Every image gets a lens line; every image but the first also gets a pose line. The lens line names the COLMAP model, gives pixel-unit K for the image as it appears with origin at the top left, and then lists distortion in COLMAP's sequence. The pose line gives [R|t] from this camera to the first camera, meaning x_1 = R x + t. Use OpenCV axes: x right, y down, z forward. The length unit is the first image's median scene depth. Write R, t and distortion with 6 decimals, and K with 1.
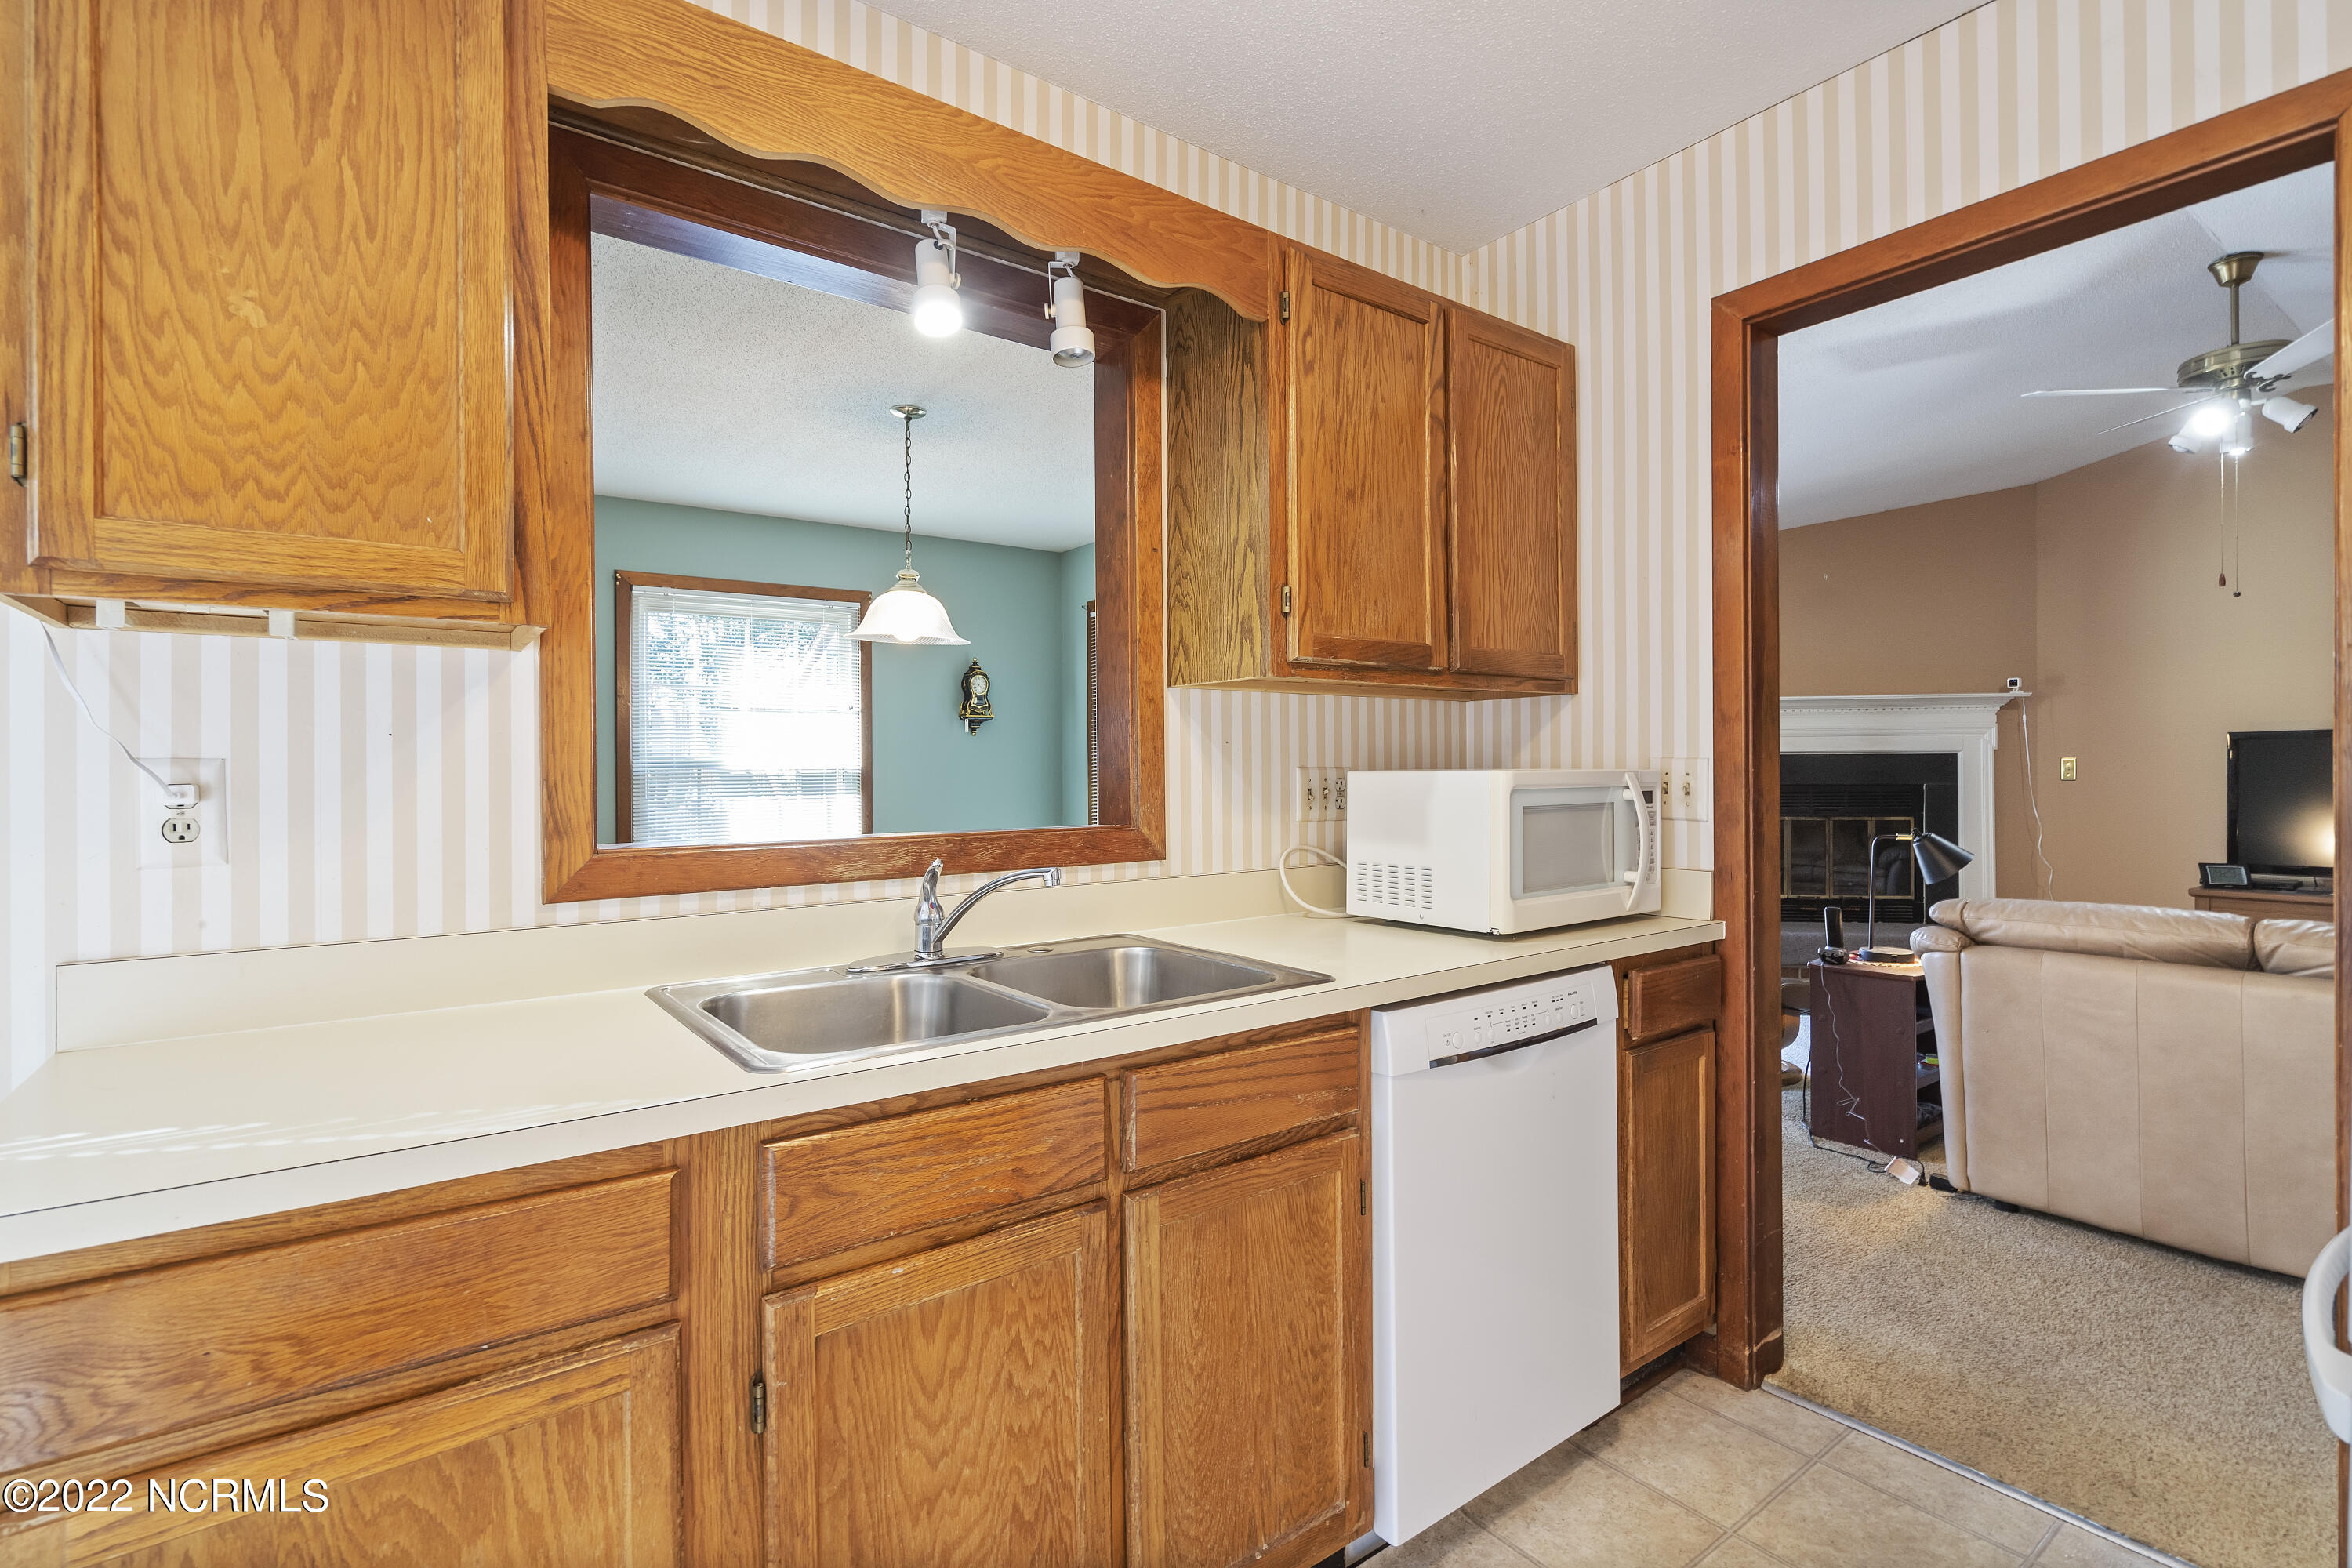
lens RADIAL K [[1123.7, 0, 1161.5], [0, 1123.7, 780.6], [0, 0, 1]] dist [0.001665, 0.000059]
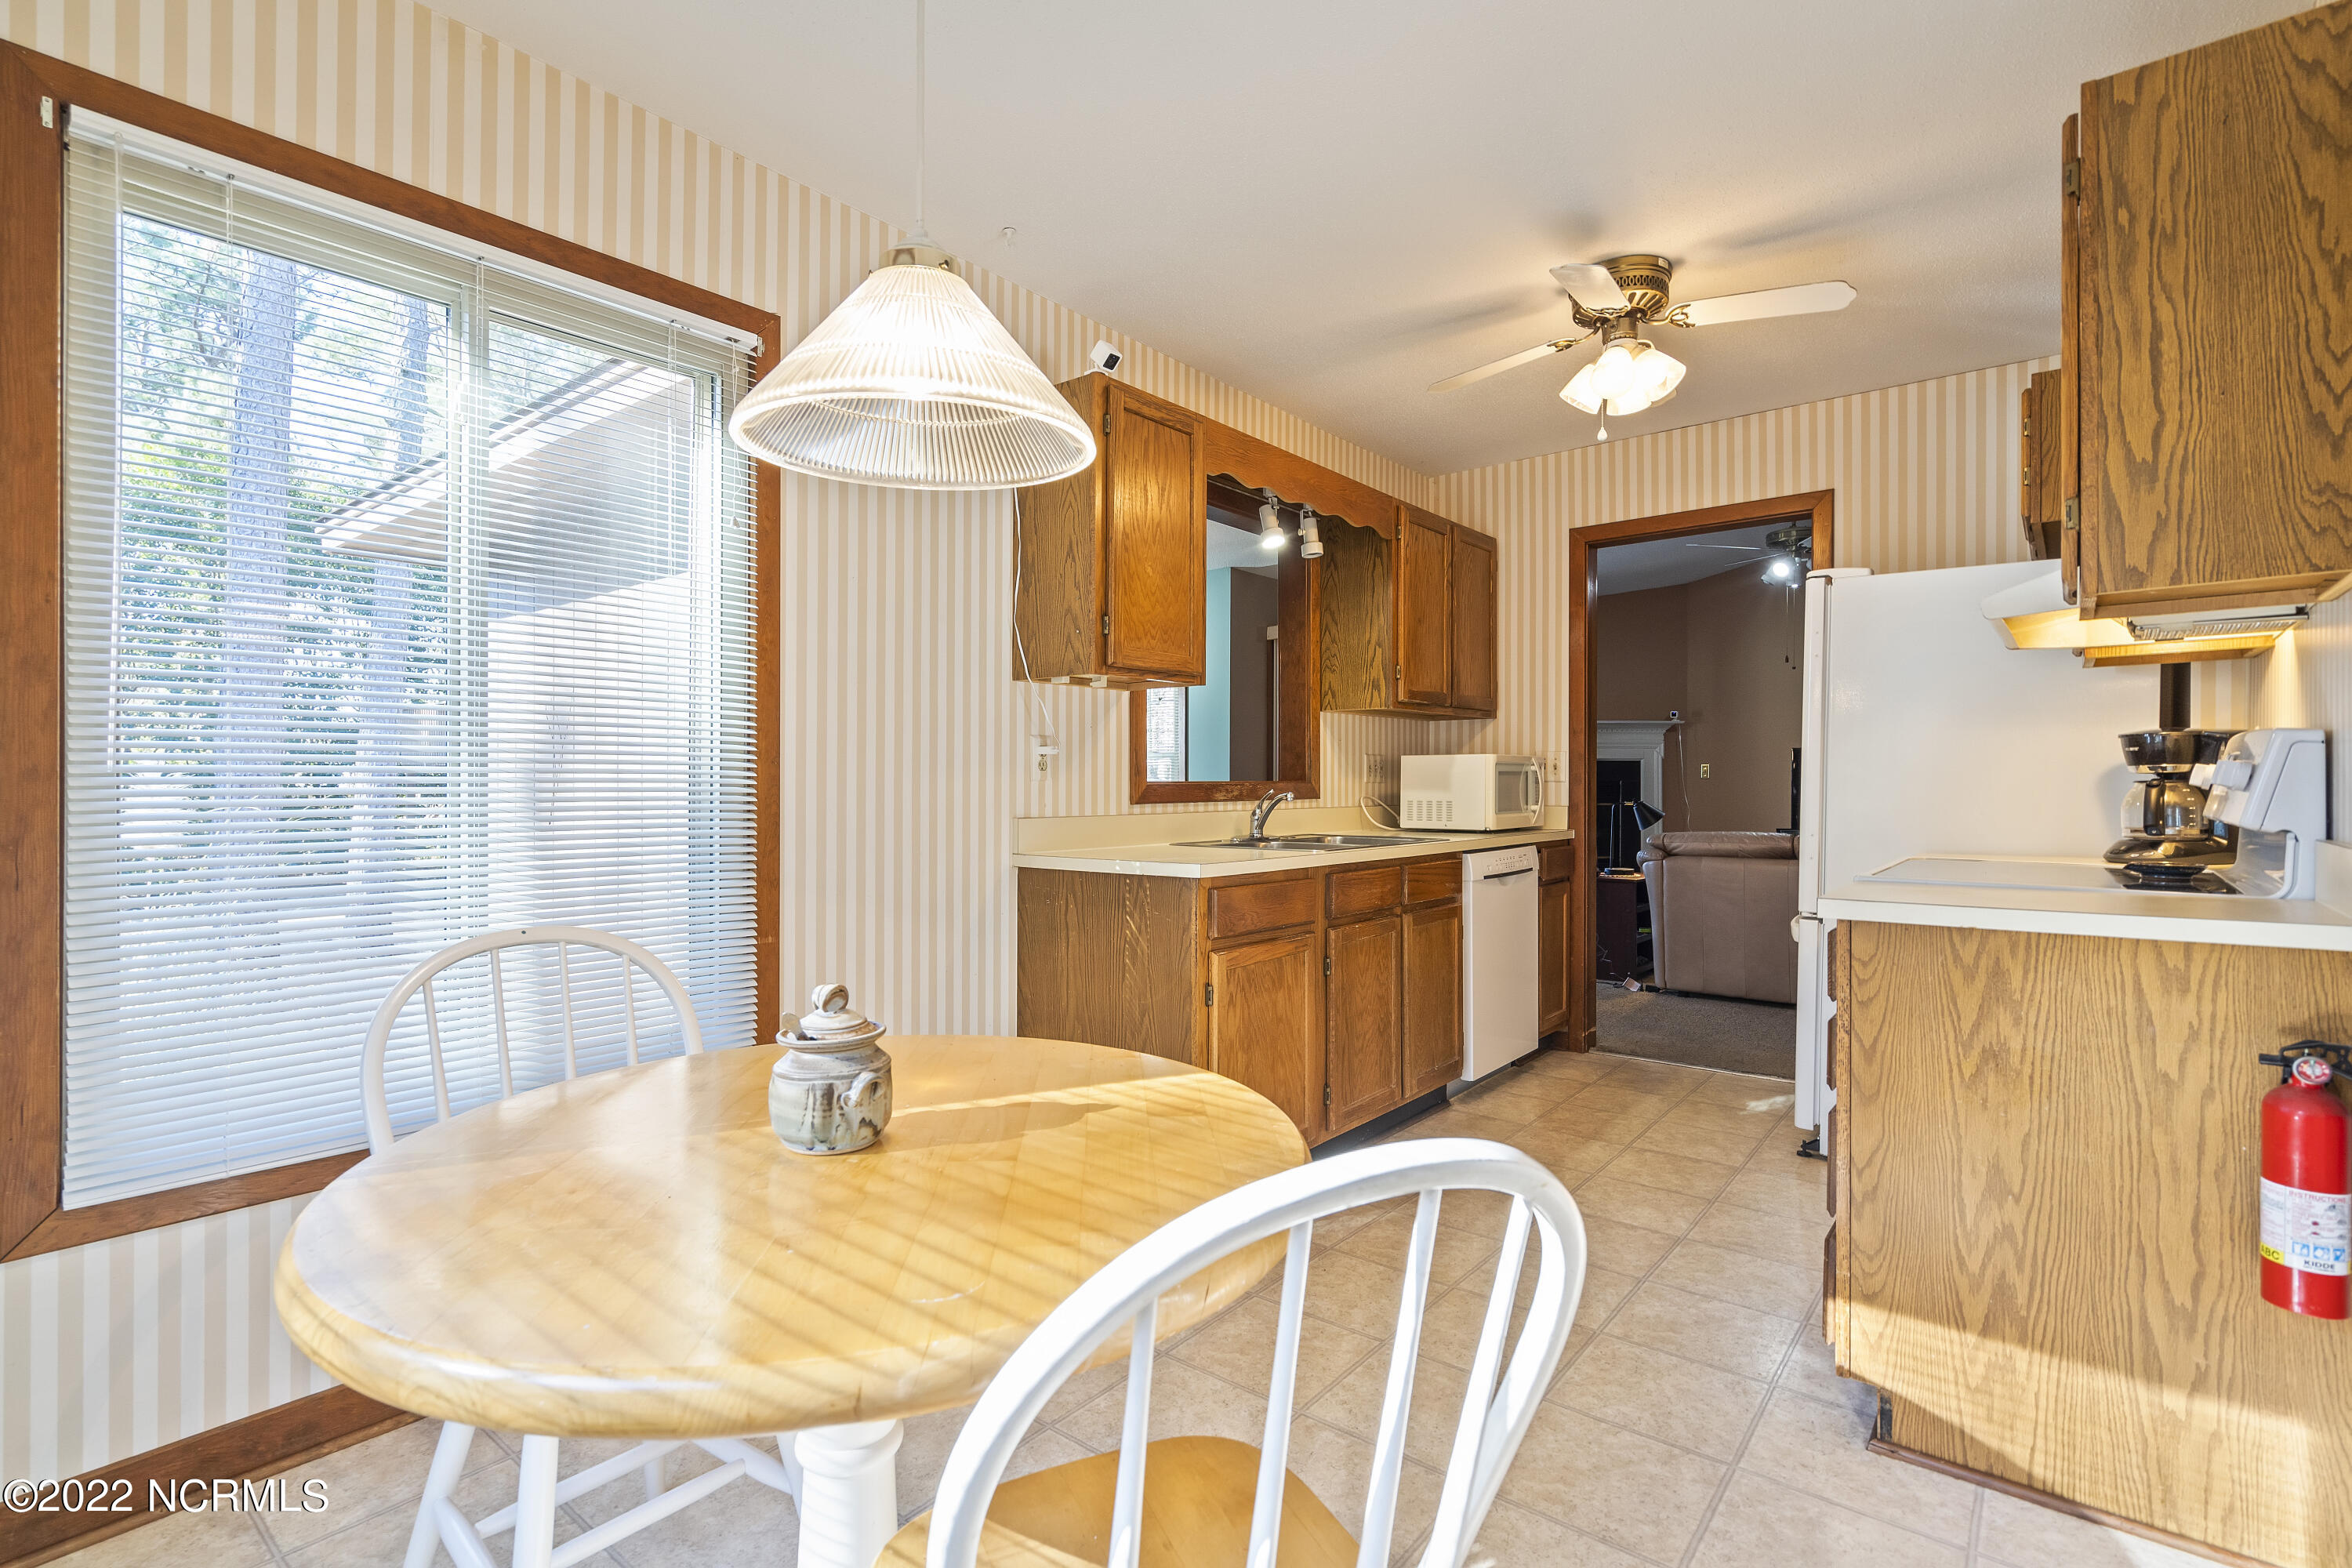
lens RADIAL K [[1076.7, 0, 1143.5], [0, 1076.7, 791.7], [0, 0, 1]] dist [0.000183, 0.001590]
pose [[0.978516, 0.005390, 0.206100, -0.684450], [-0.005543, 0.999985, 0.000163, 0.058947], [-0.206096, -0.001302, 0.978531, -0.779199]]
